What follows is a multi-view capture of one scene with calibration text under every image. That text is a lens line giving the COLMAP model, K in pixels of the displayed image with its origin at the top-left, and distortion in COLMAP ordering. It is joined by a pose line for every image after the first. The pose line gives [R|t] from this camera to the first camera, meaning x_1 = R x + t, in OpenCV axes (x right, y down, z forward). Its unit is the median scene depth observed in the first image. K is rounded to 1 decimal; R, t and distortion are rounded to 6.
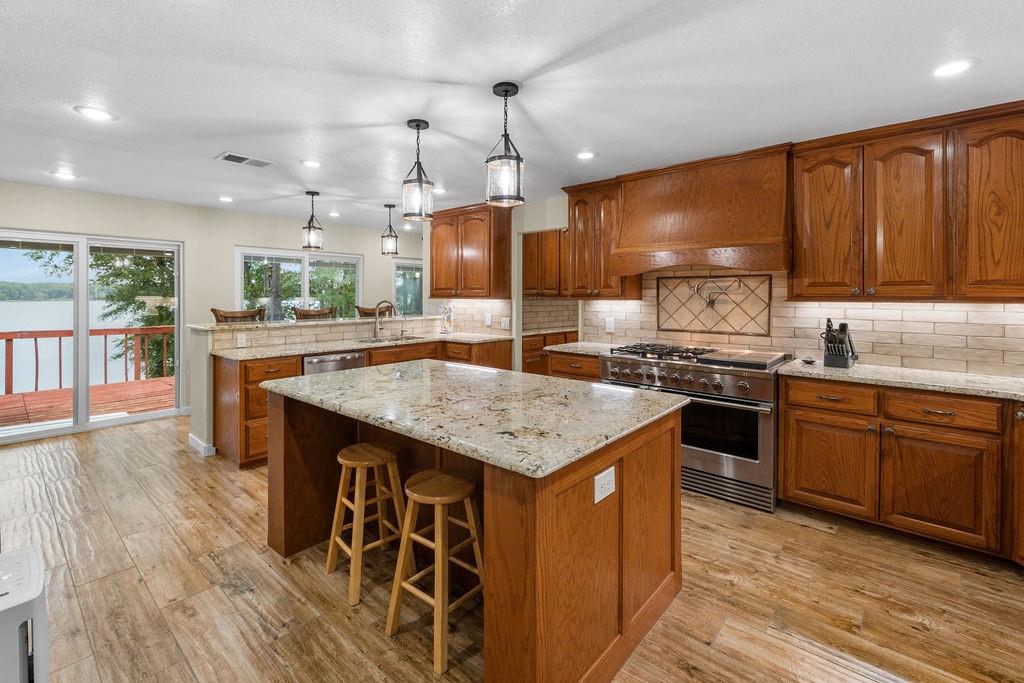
lens RADIAL K [[455.2, 0, 506.5], [0, 455.2, 294.4], [0, 0, 1]] dist [0.000408, 0.000131]
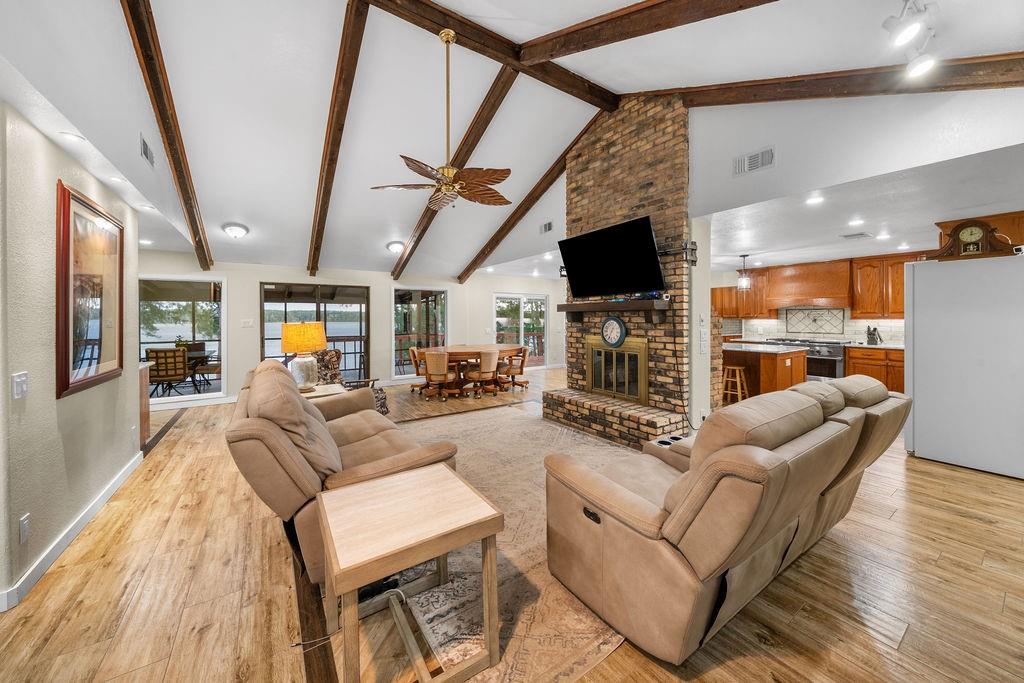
lens RADIAL K [[362.0, 0, 508.0], [0, 362.0, 316.6], [0, 0, 1]] dist [-0.008208, 0.000046]
pose [[0.965157, -0.003826, -0.261642, -0.678155], [0.003280, 0.999991, -0.002522, -0.001784], [0.261649, 0.001576, 0.965162, -1.384182]]
